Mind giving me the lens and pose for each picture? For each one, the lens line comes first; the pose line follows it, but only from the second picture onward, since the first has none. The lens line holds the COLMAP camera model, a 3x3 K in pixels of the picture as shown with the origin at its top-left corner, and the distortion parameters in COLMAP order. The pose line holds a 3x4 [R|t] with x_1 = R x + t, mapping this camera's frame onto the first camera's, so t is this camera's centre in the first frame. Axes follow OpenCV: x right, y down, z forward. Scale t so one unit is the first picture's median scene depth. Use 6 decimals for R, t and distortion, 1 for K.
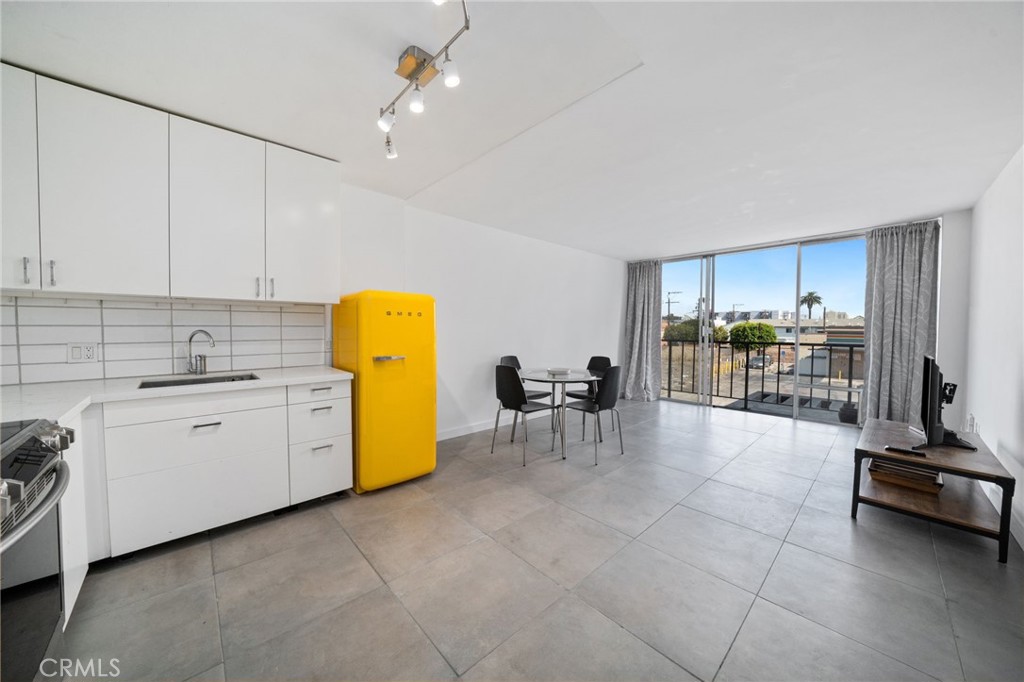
lens RADIAL K [[375.5, 0, 508.7], [0, 375.5, 330.7], [0, 0, 1]] dist [-0.010125, -0.000071]
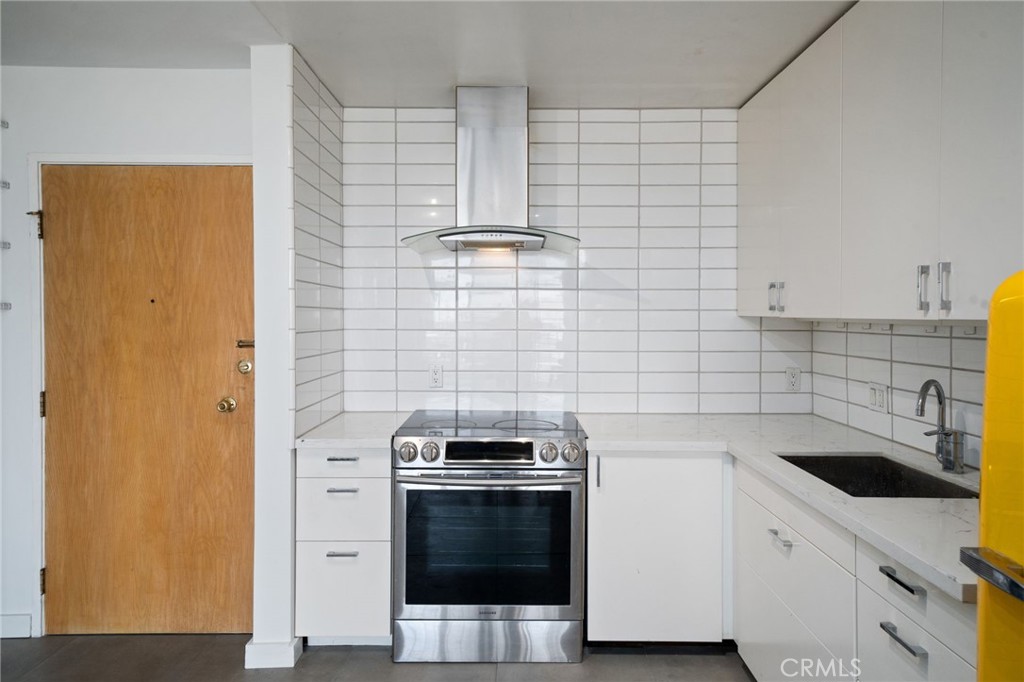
lens RADIAL K [[574.4, 0, 517.6], [0, 574.4, 319.8], [0, 0, 1]] dist [0.005005, 0.000526]
pose [[-0.691514, -0.000841, -0.722362, 0.118235], [-0.012209, 0.999870, 0.010523, -0.082126], [0.722259, 0.016097, -0.691435, 1.104786]]
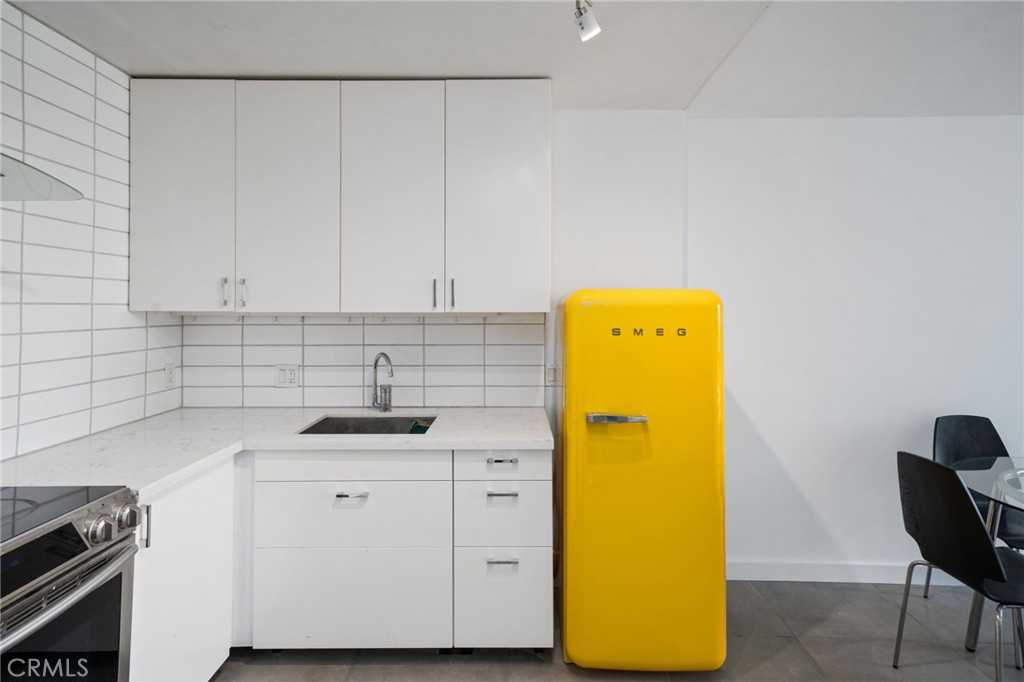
lens RADIAL K [[532.9, 0, 497.2], [0, 532.9, 292.6], [0, 0, 1]] dist [0.009550, 0.003659]
pose [[0.711494, -0.026569, -0.702190, 0.099616], [-0.002444, 0.999185, -0.040283, -0.078935], [0.702688, 0.030377, 0.710849, 0.382419]]
